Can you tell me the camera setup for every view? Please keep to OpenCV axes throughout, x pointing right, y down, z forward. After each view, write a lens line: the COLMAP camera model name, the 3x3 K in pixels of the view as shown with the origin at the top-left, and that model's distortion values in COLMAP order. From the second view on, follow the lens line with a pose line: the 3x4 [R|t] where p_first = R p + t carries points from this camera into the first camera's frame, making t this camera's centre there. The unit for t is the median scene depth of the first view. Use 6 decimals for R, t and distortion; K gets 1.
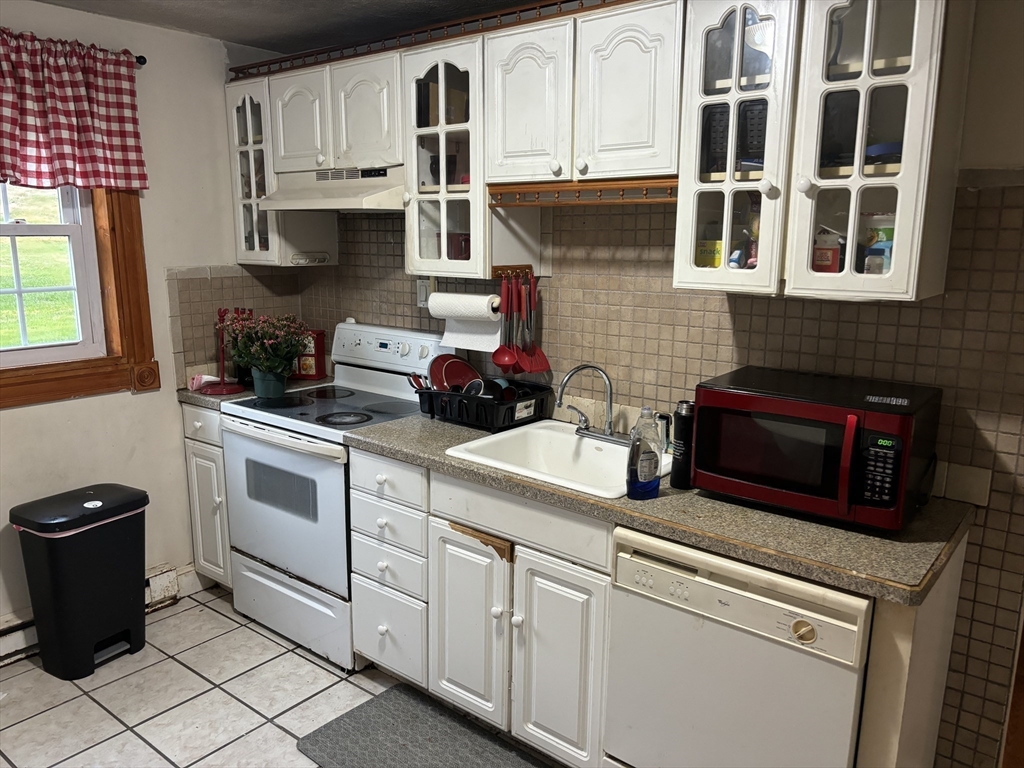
lens RADIAL K [[790.0, 0, 503.3], [0, 790.0, 391.1], [0, 0, 1]] dist [0.043245, -0.045308]
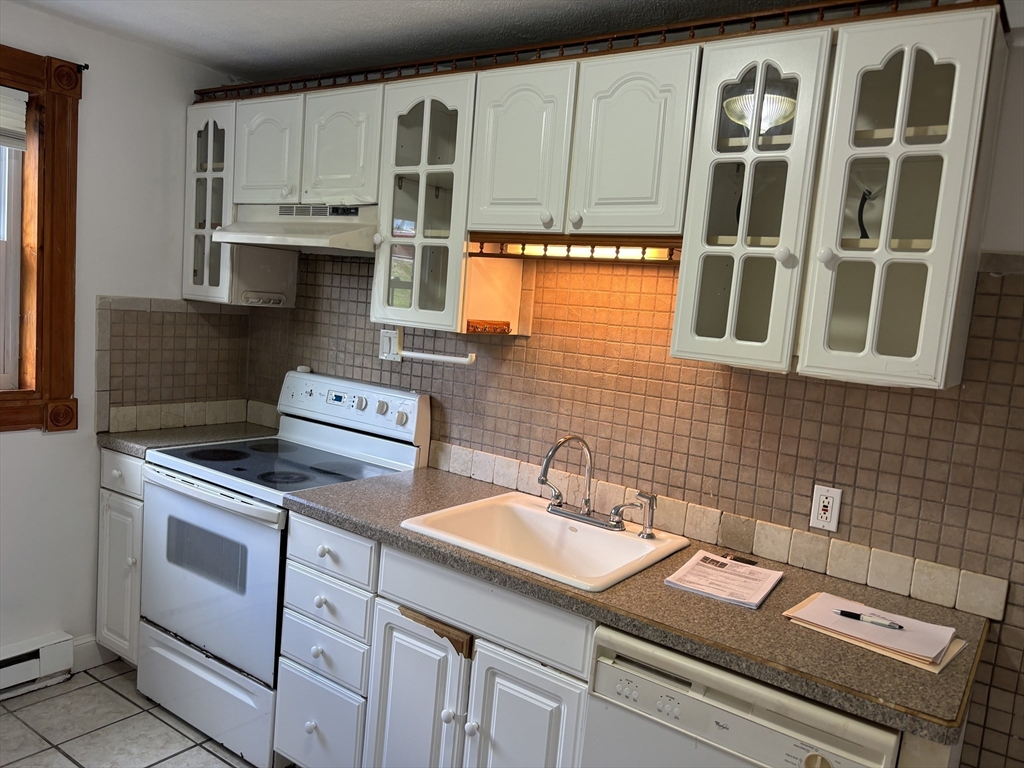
lens RADIAL K [[790.0, 0, 519.0], [0, 790.0, 386.4], [0, 0, 1]] dist [0.043245, -0.045308]
pose [[0.994351, 0.069446, 0.080276, -0.024697], [-0.062289, 0.994130, -0.088458, -0.004896], [-0.085948, 0.082958, 0.992840, 0.103555]]
